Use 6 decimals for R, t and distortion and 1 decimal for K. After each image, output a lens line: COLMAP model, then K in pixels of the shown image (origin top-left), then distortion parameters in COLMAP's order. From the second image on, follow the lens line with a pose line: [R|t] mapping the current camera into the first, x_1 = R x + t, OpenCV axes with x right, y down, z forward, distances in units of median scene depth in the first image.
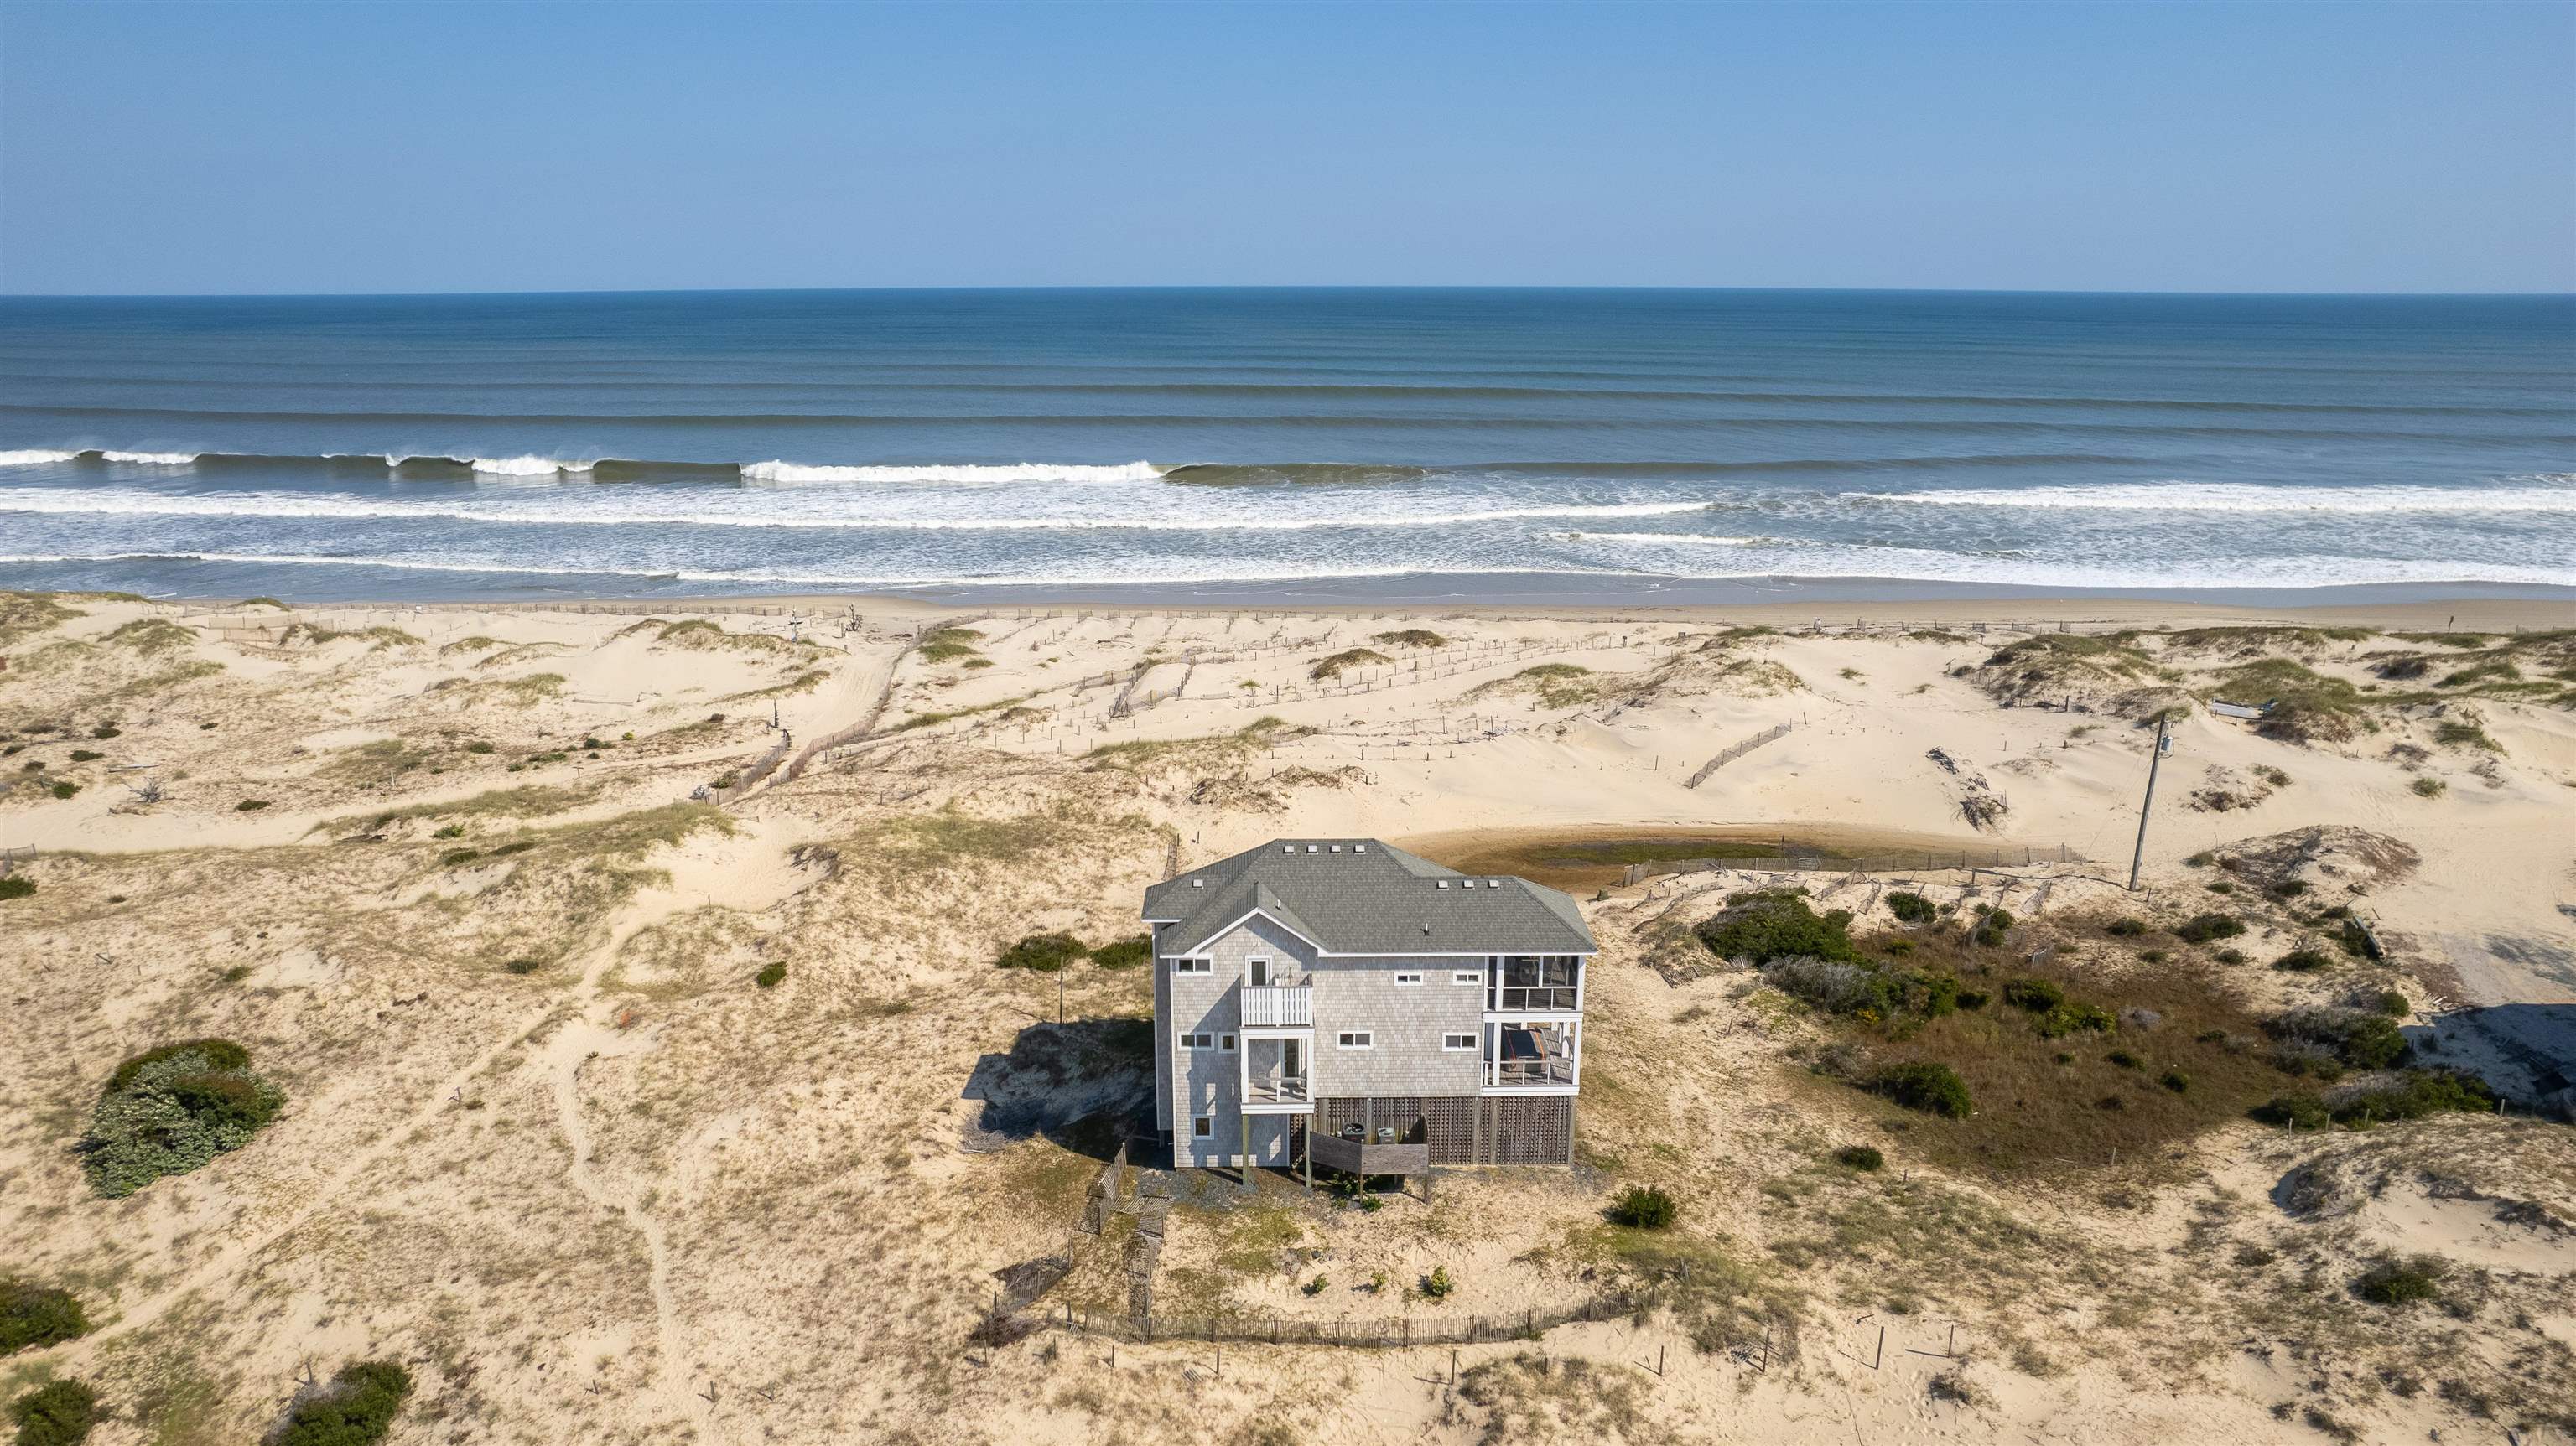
lens RADIAL K [[1670.9, 0, 1283.4], [0, 1670.9, 732.3], [0, 0, 1]] dist [-0.082731, 0.072203]
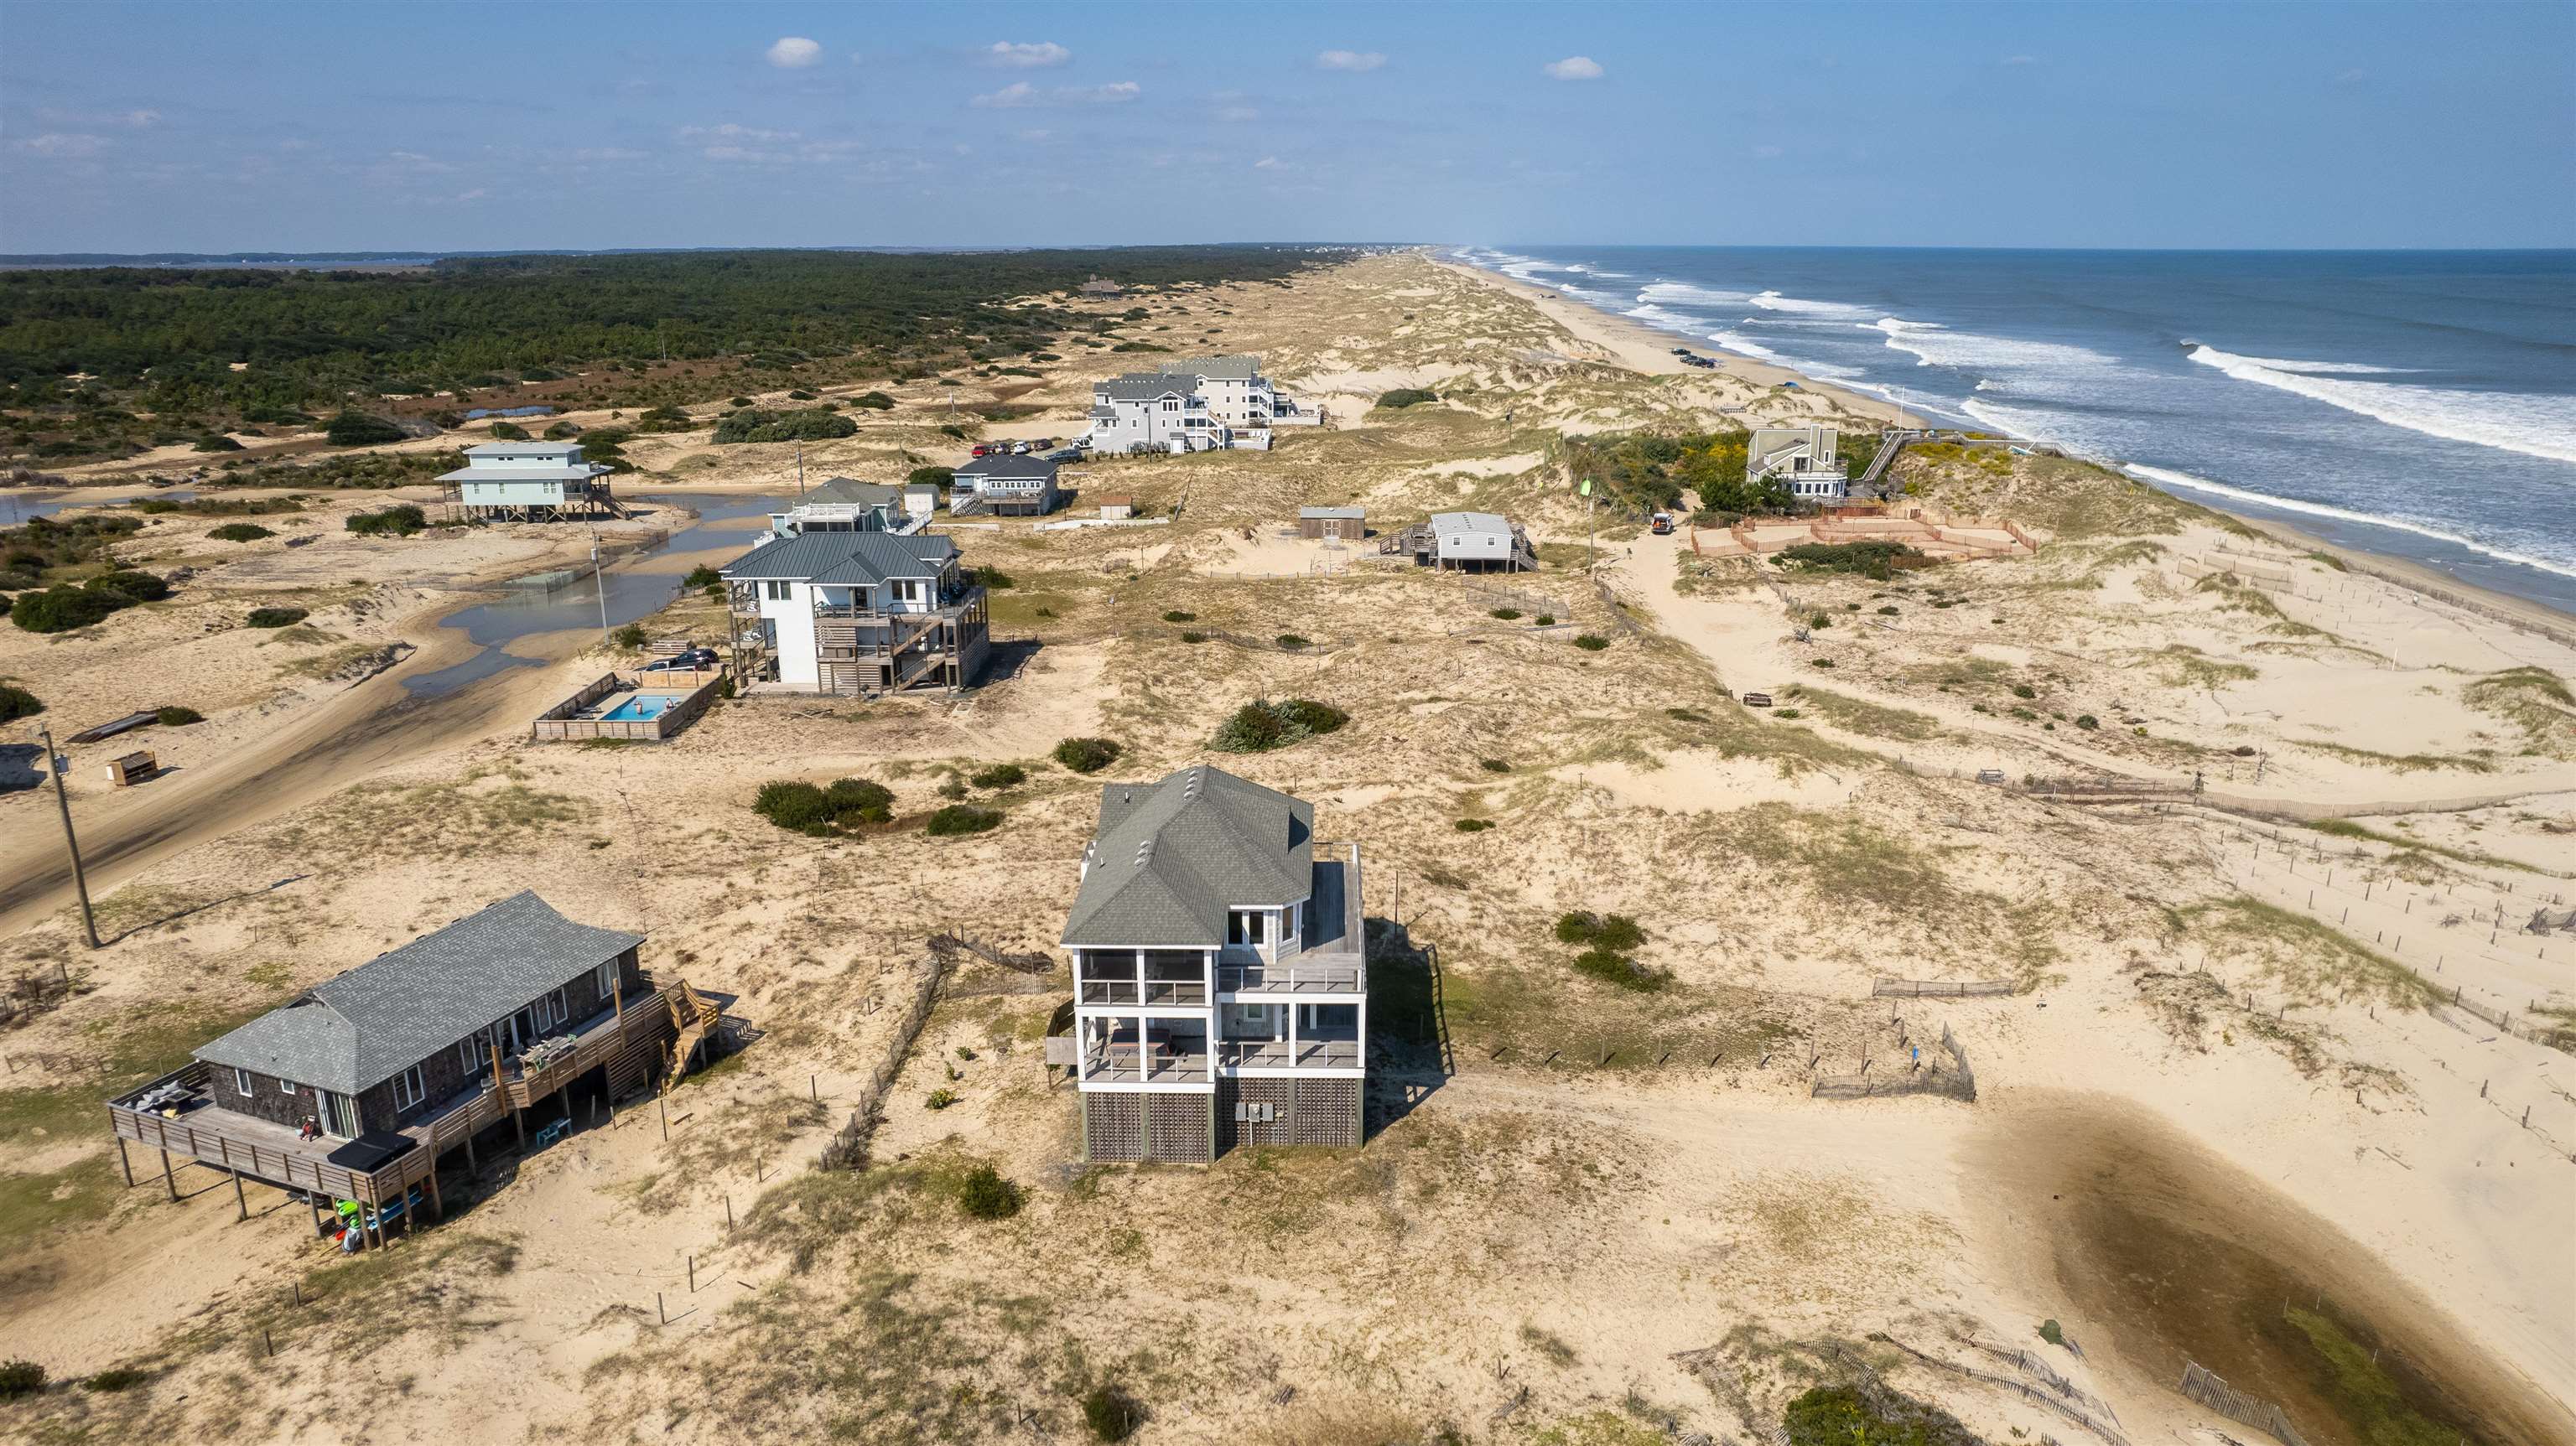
lens RADIAL K [[1670.9, 0, 1283.4], [0, 1670.9, 732.3], [0, 0, 1]] dist [-0.082731, 0.072203]
pose [[-0.040602, 0.285998, -0.957370, 0.829176], [-0.257534, 0.922791, 0.286590, -0.224870], [0.965416, 0.258191, 0.036187, 0.820389]]
